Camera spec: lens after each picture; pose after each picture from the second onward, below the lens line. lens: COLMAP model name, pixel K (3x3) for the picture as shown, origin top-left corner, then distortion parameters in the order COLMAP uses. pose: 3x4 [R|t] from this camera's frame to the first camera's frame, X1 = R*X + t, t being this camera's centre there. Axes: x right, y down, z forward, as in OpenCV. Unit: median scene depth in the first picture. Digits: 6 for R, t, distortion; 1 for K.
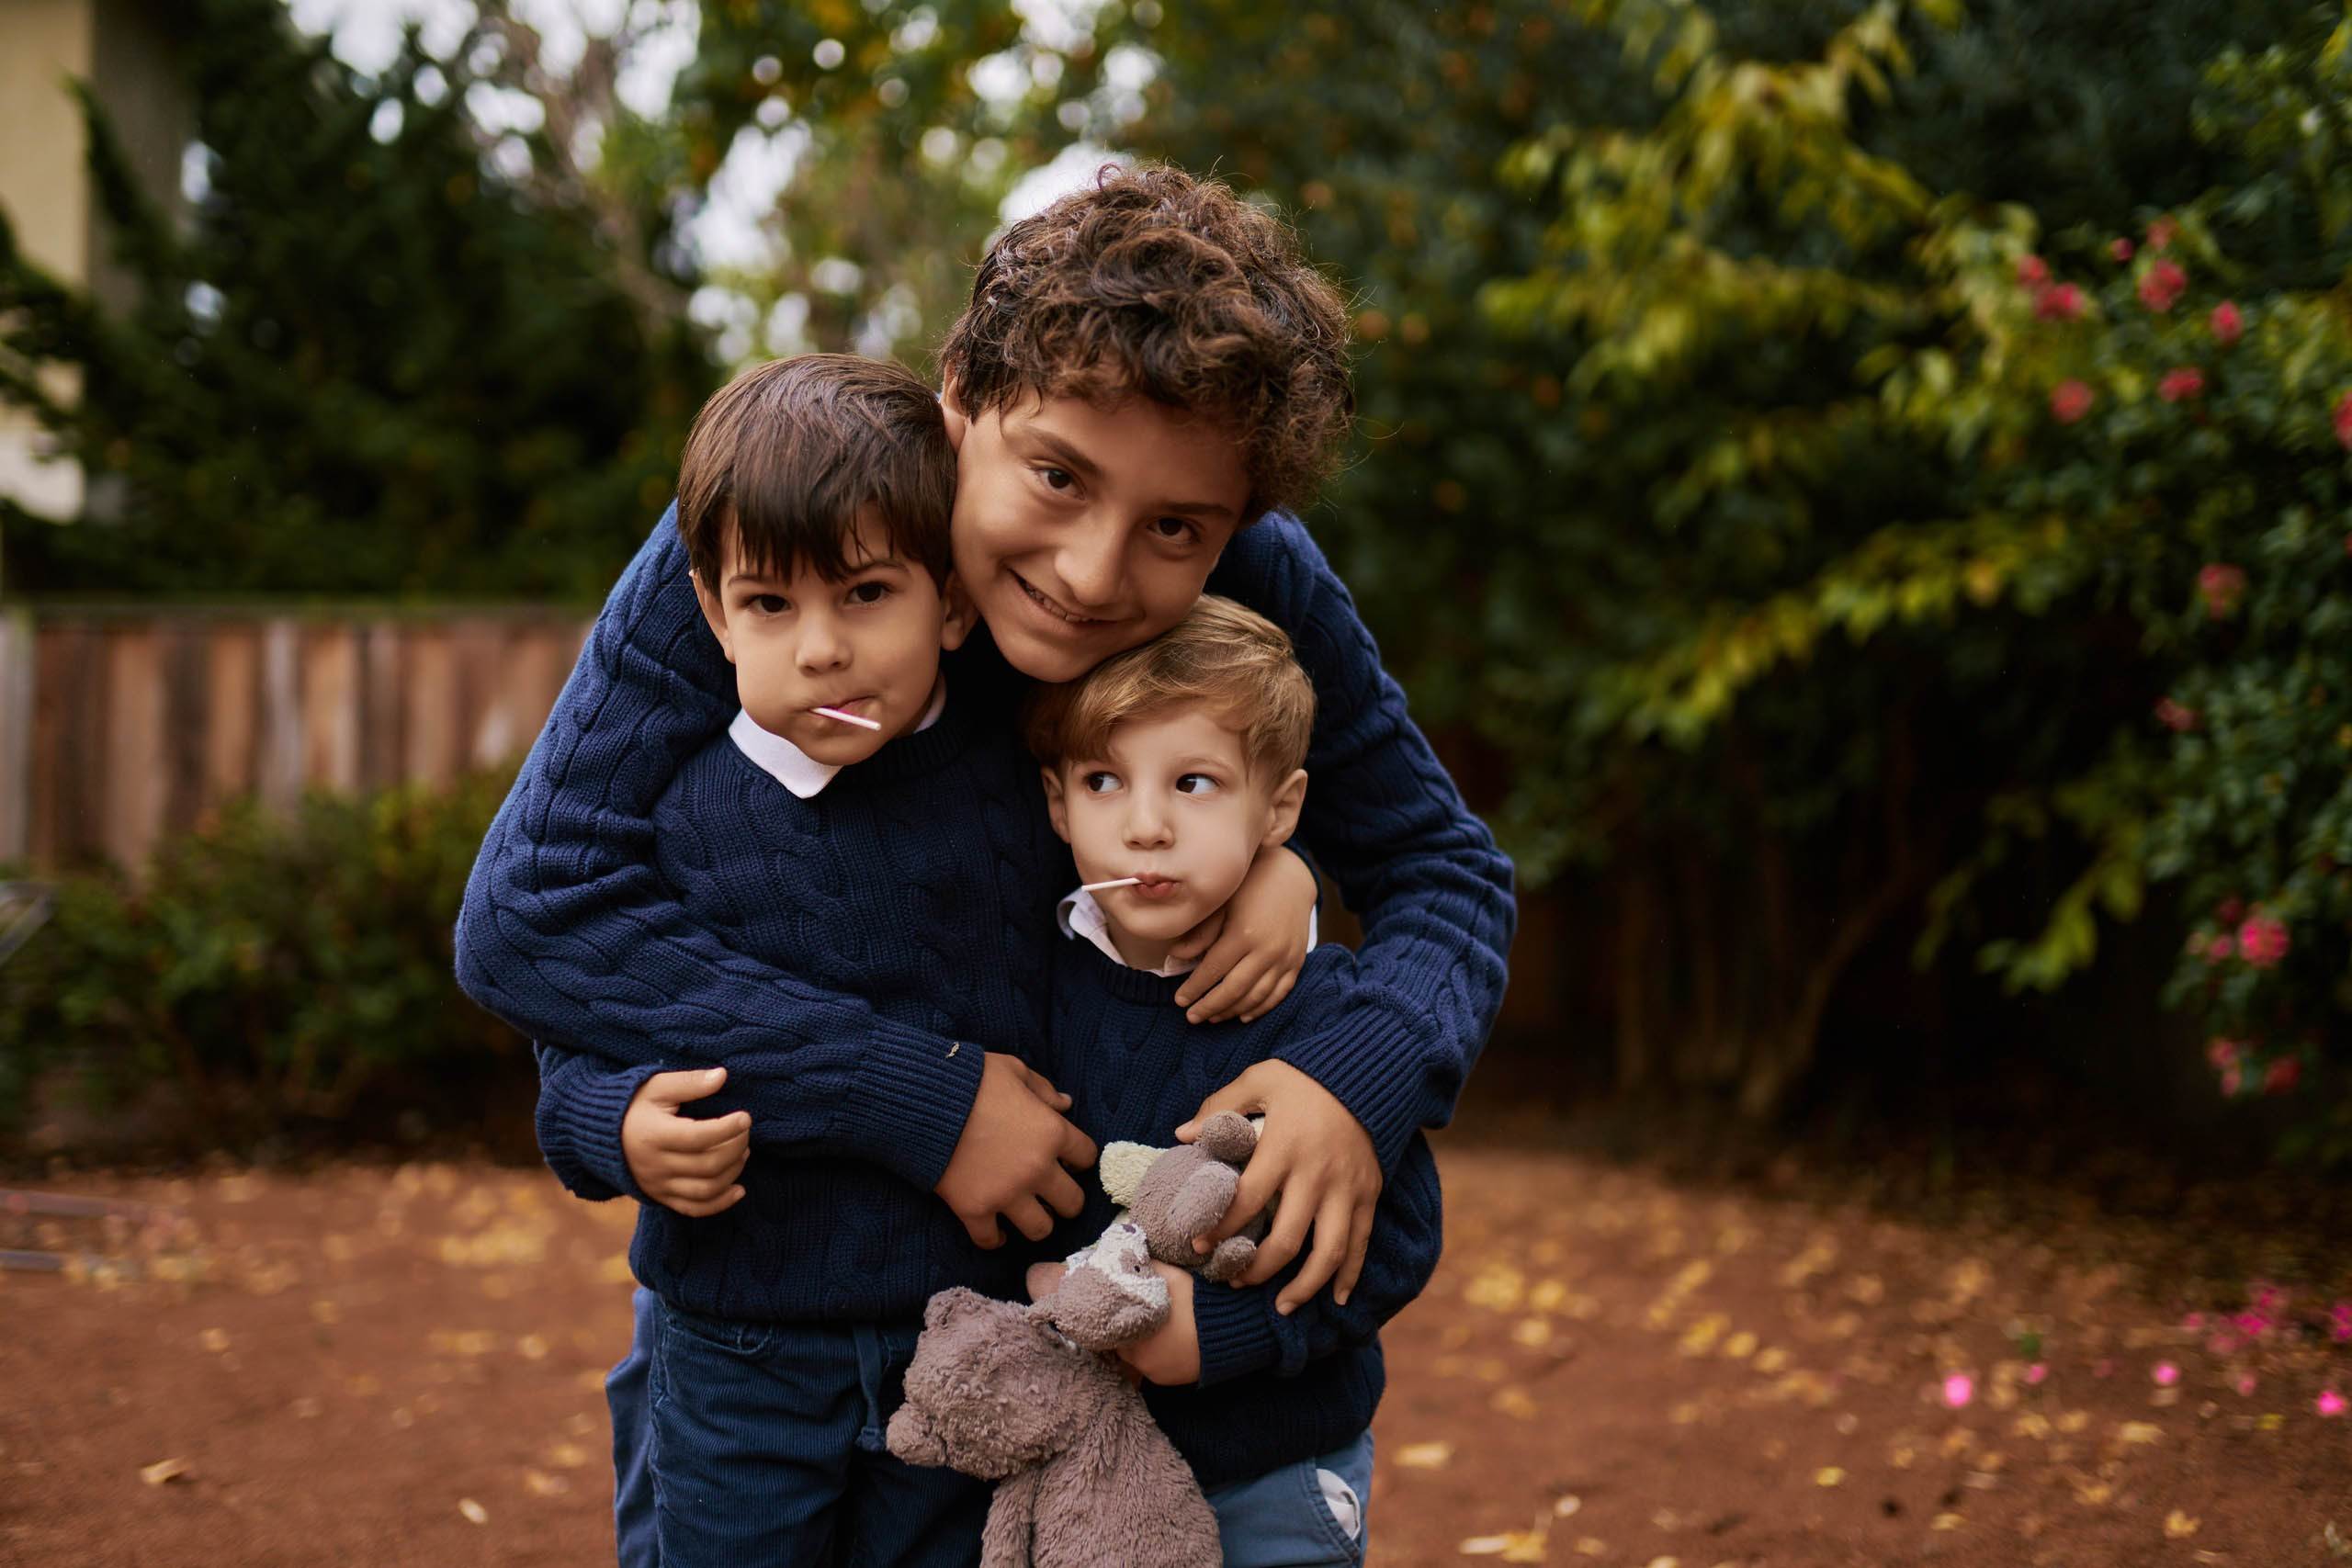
lens RADIAL K [[2351.4, 0, 1177.9], [0, 2351.4, 781.3], [0, 0, 1]] dist [-0.010696, 0.000000]
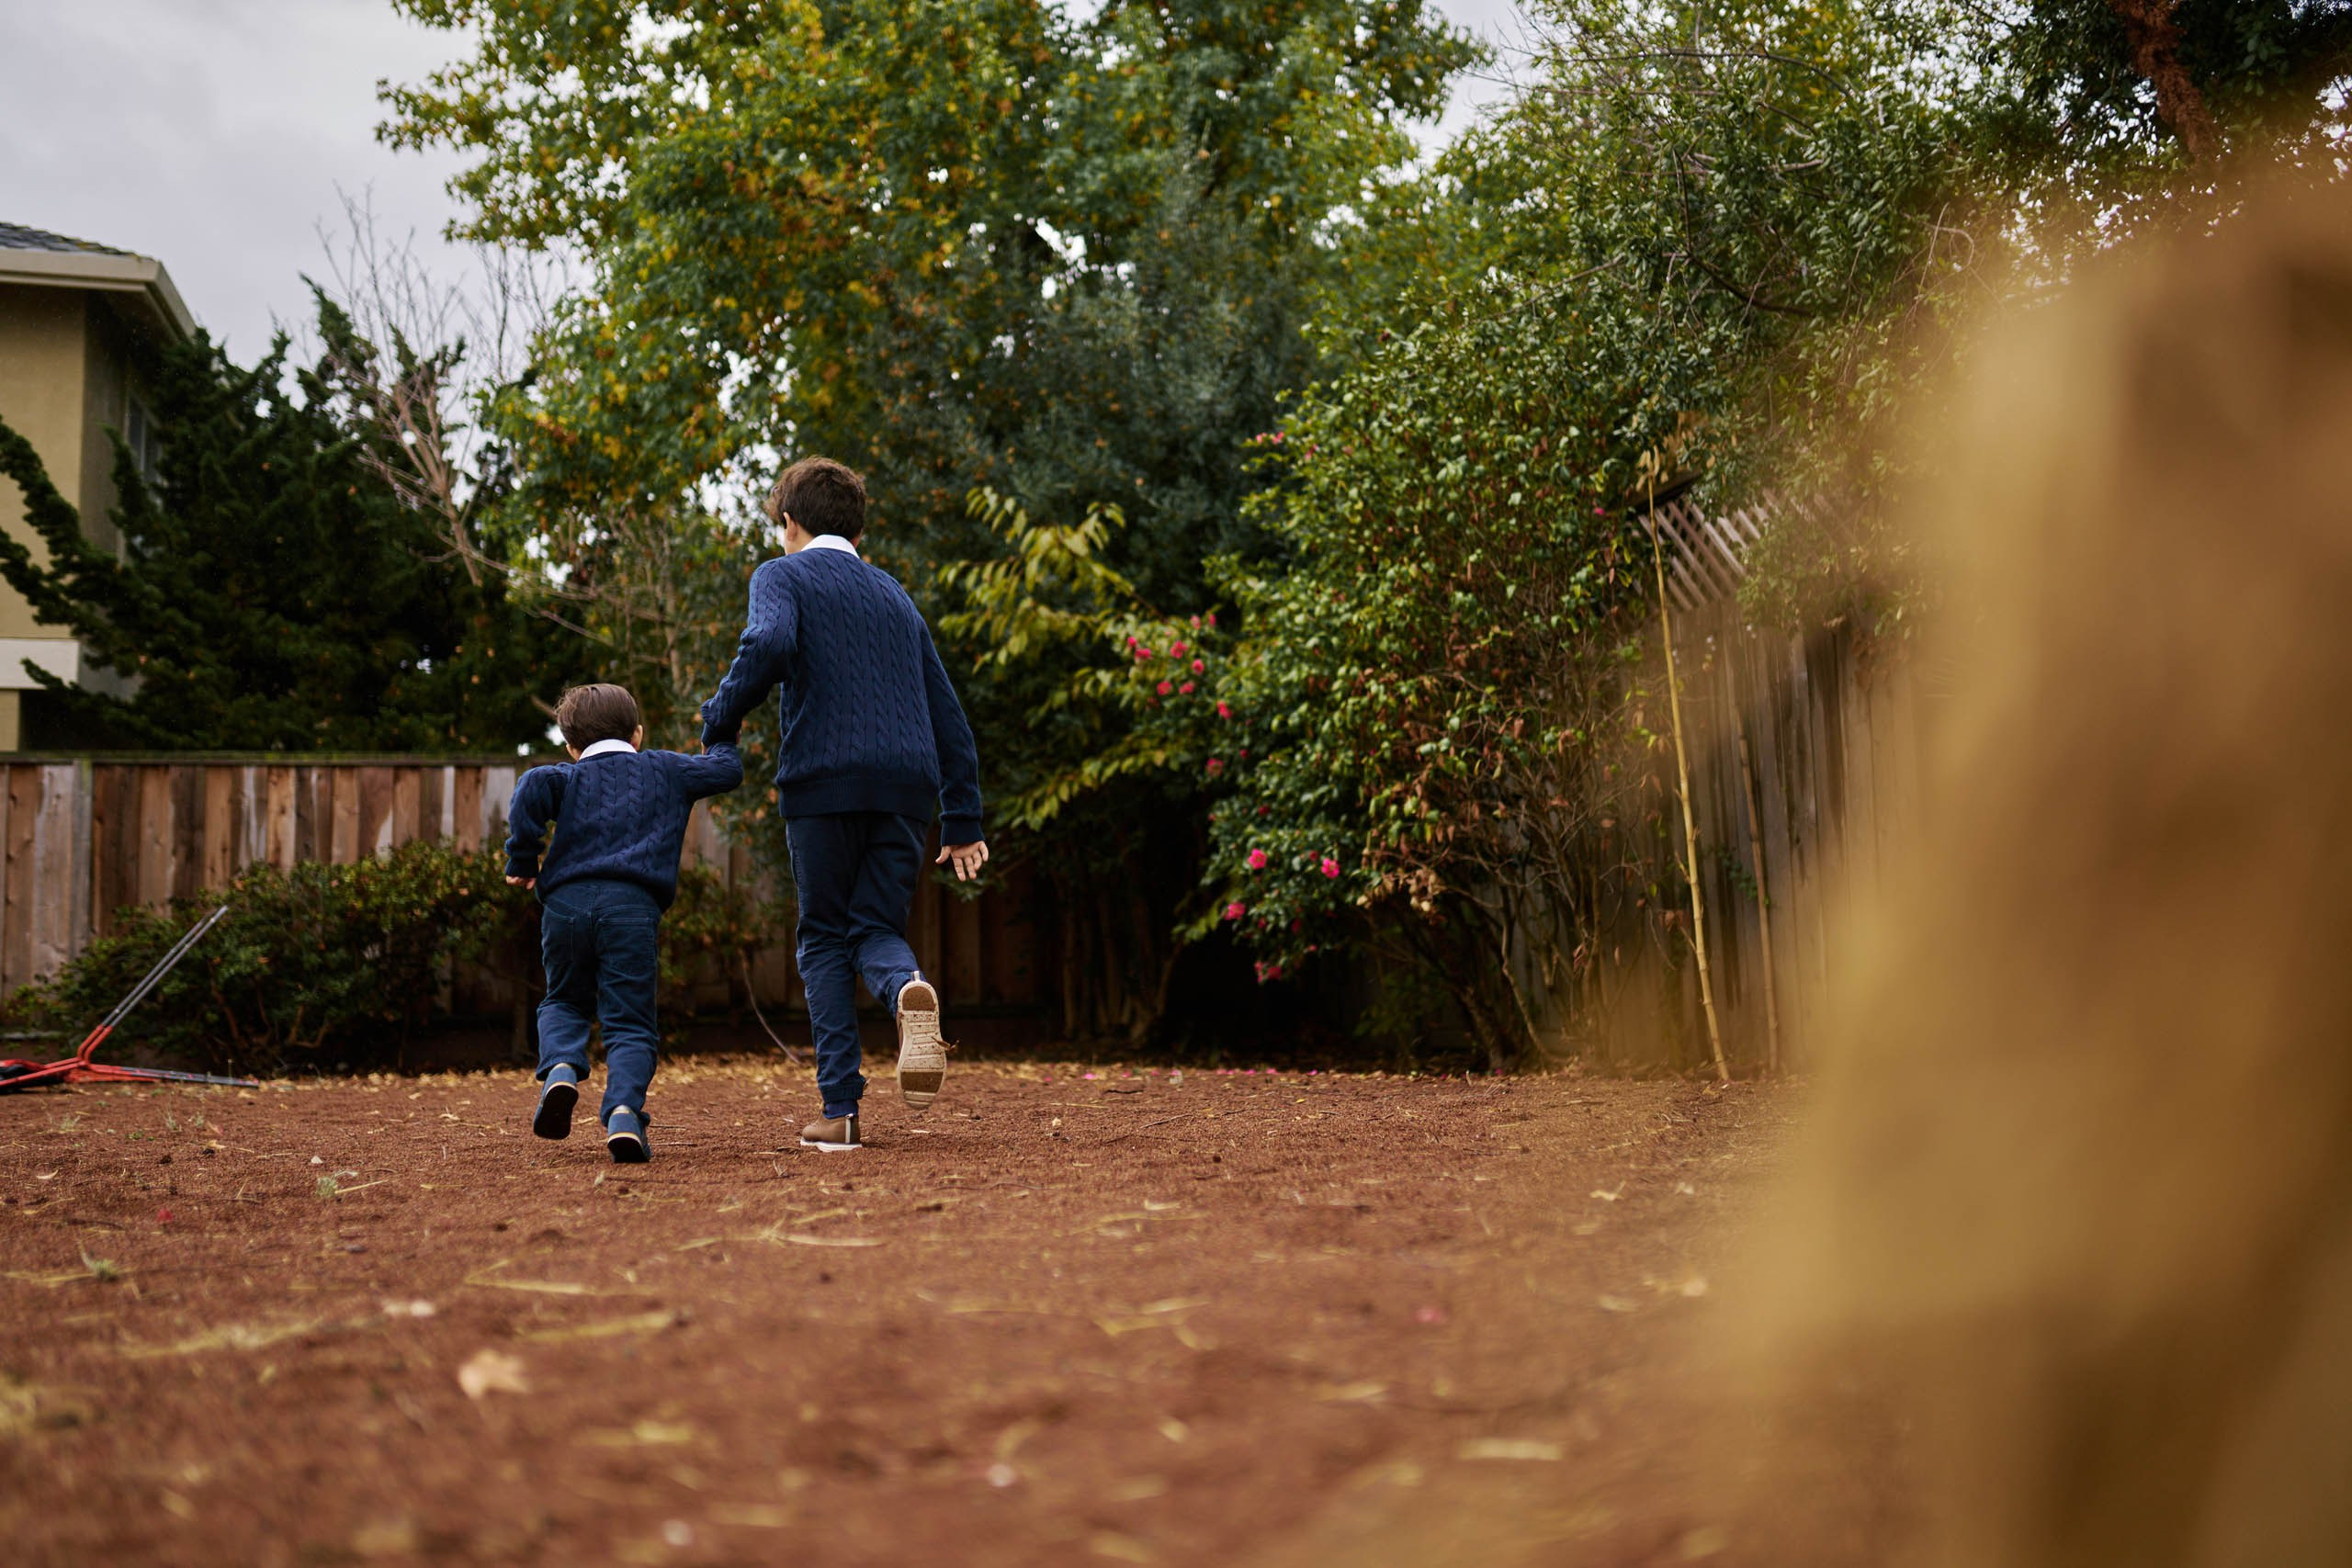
lens RADIAL K [[2351.4, 0, 1170.9], [0, 2351.4, 782.7], [0, 0, 1]] dist [-0.010696, 0.000000]
pose [[0.991045, -0.002913, 0.133500, 0.049806], [0.008649, 0.999063, -0.042409, 0.029631], [-0.133251, 0.043184, 0.990141, -1.068116]]
